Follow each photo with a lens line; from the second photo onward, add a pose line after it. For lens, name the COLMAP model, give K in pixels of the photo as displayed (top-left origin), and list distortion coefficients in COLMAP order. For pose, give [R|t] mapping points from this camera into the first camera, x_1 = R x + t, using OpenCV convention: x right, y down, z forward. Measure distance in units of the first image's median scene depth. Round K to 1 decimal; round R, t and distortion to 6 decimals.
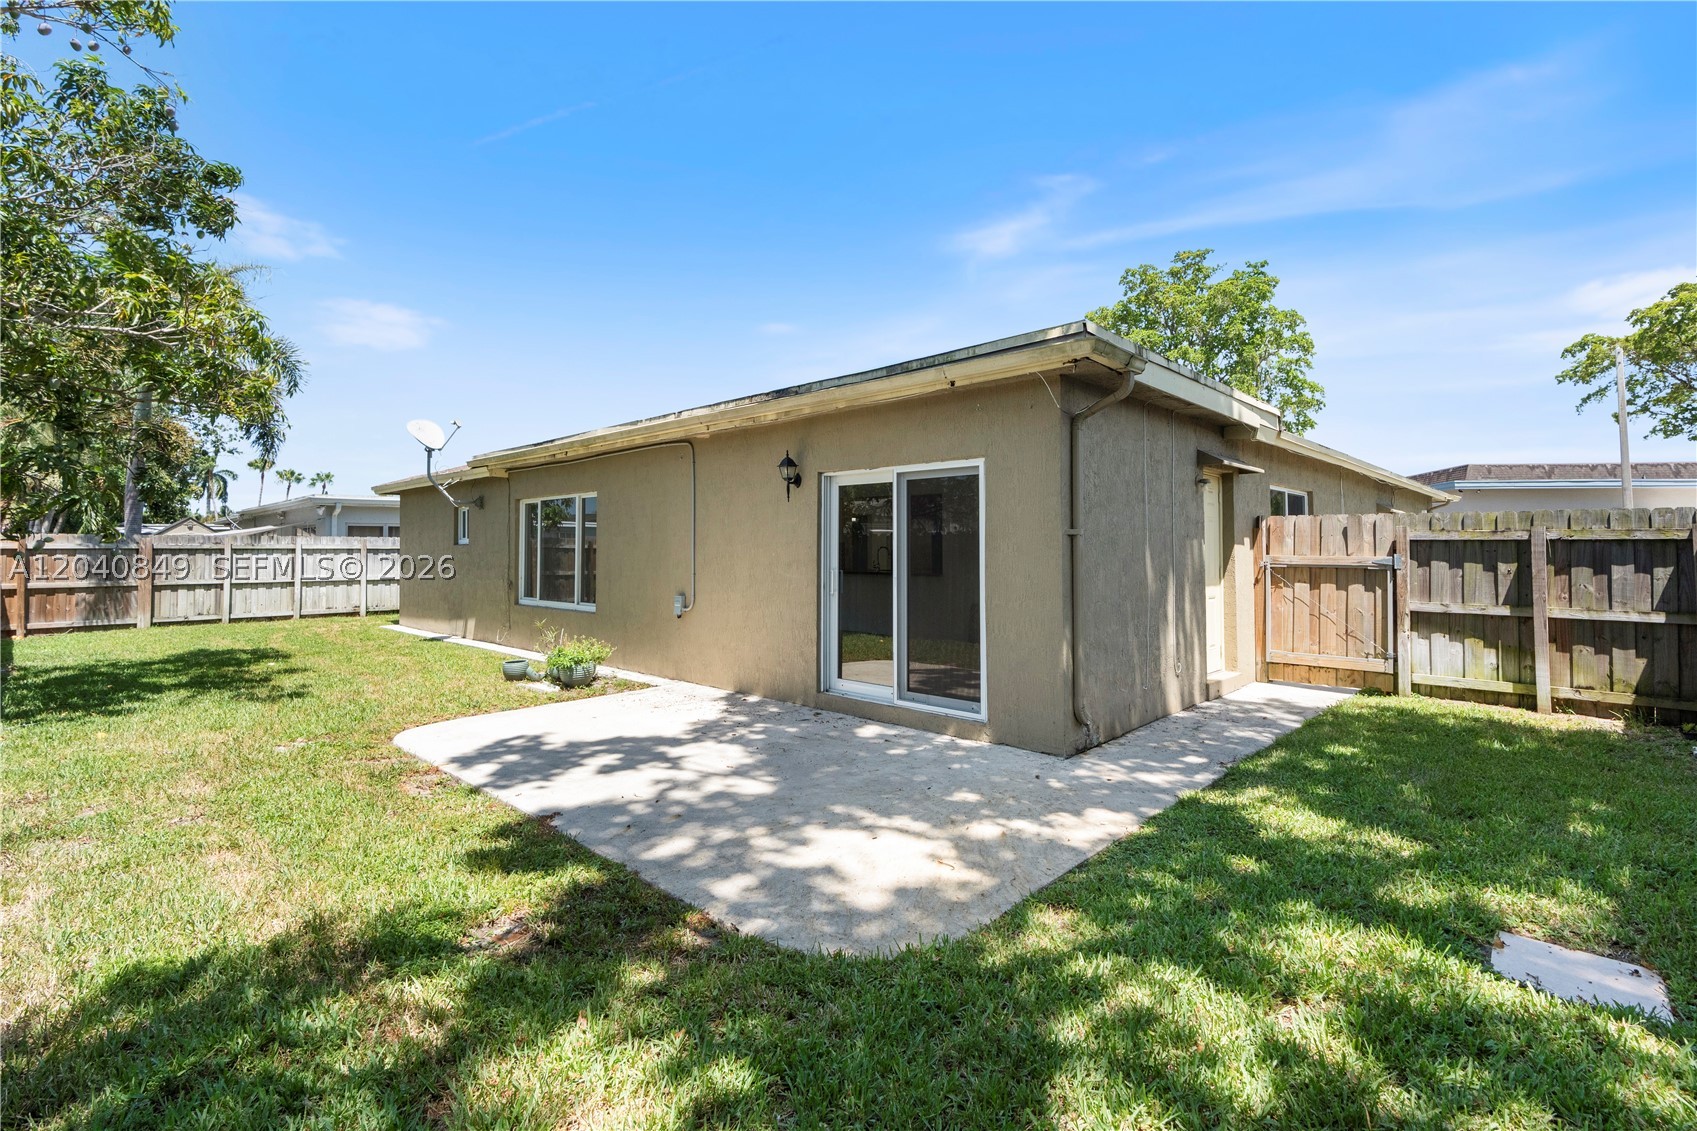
lens RADIAL K [[763.8, 0, 843.9], [0, 763.8, 551.4], [0, 0, 1]] dist [-0.010094, 0.005113]
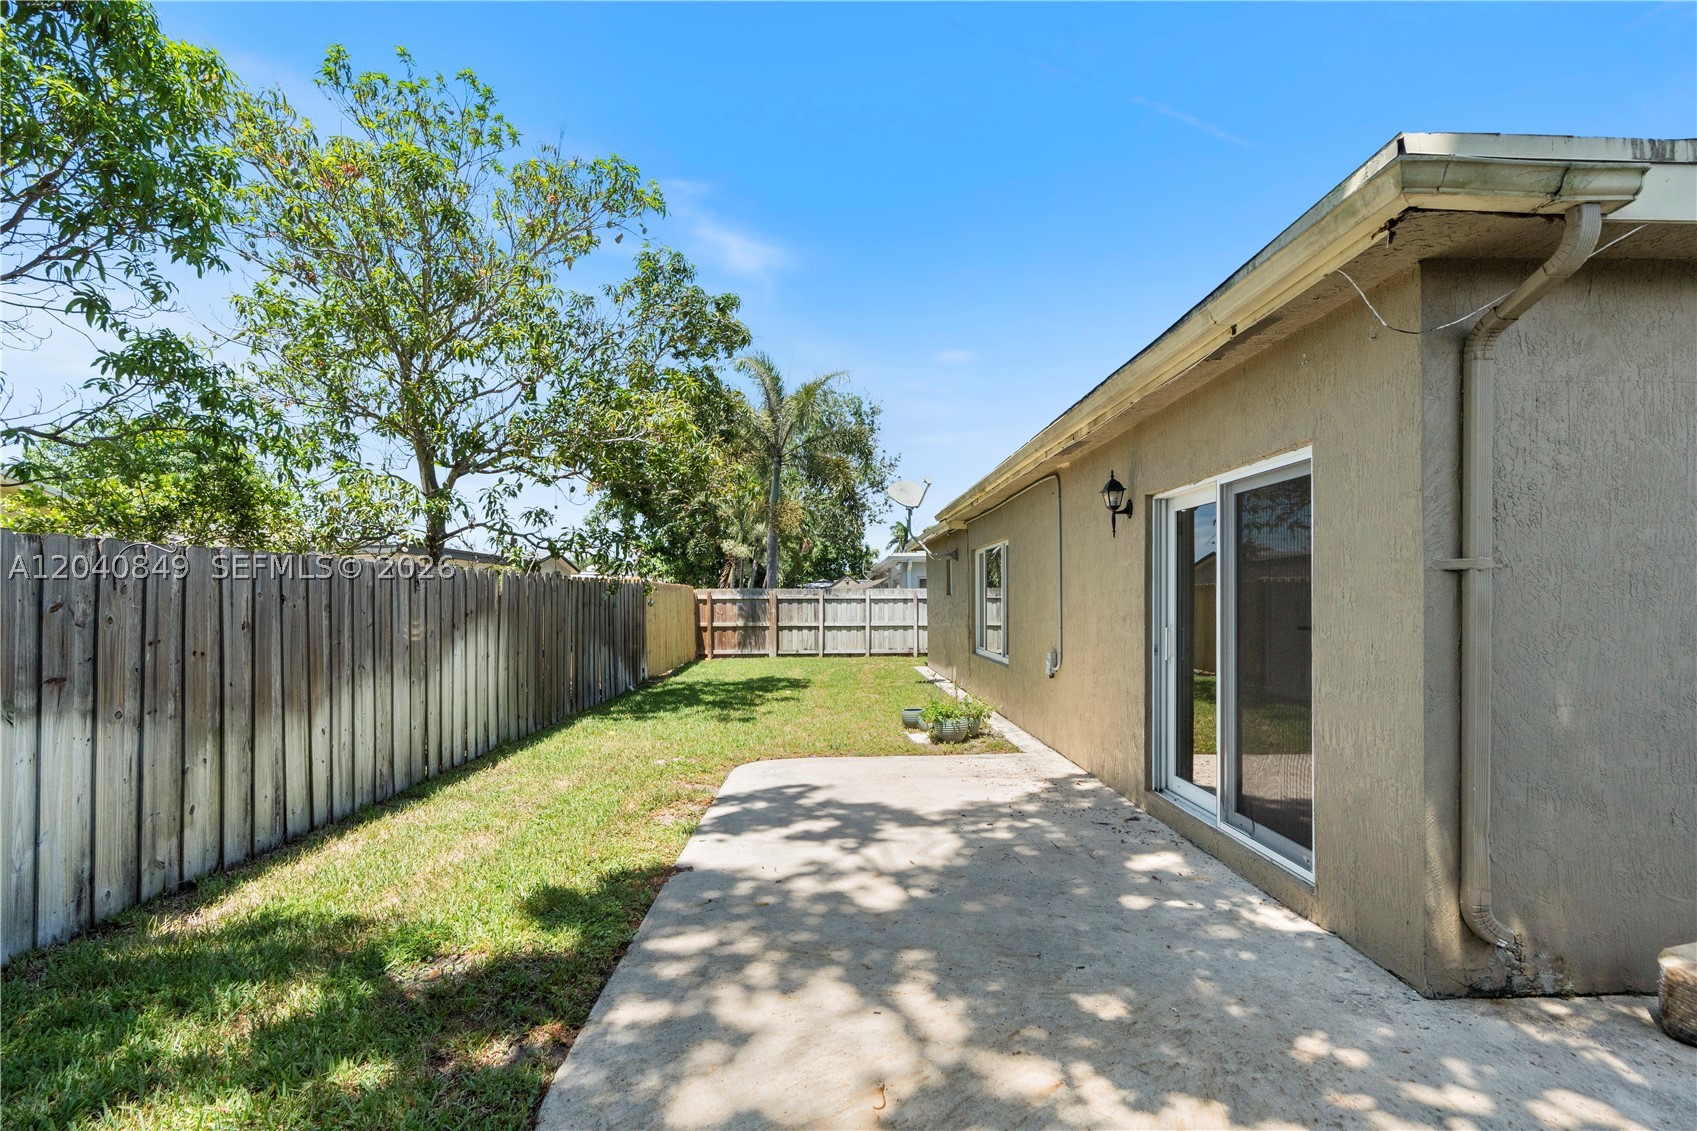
lens RADIAL K [[763.8, 0, 874.2], [0, 763.8, 611.7], [0, 0, 1]] dist [-0.010094, 0.005113]
pose [[0.731480, 0.010810, -0.681777, 0.329071], [-0.001662, 0.999900, 0.014071, -0.000087], [0.681861, -0.009160, 0.731425, 0.328508]]
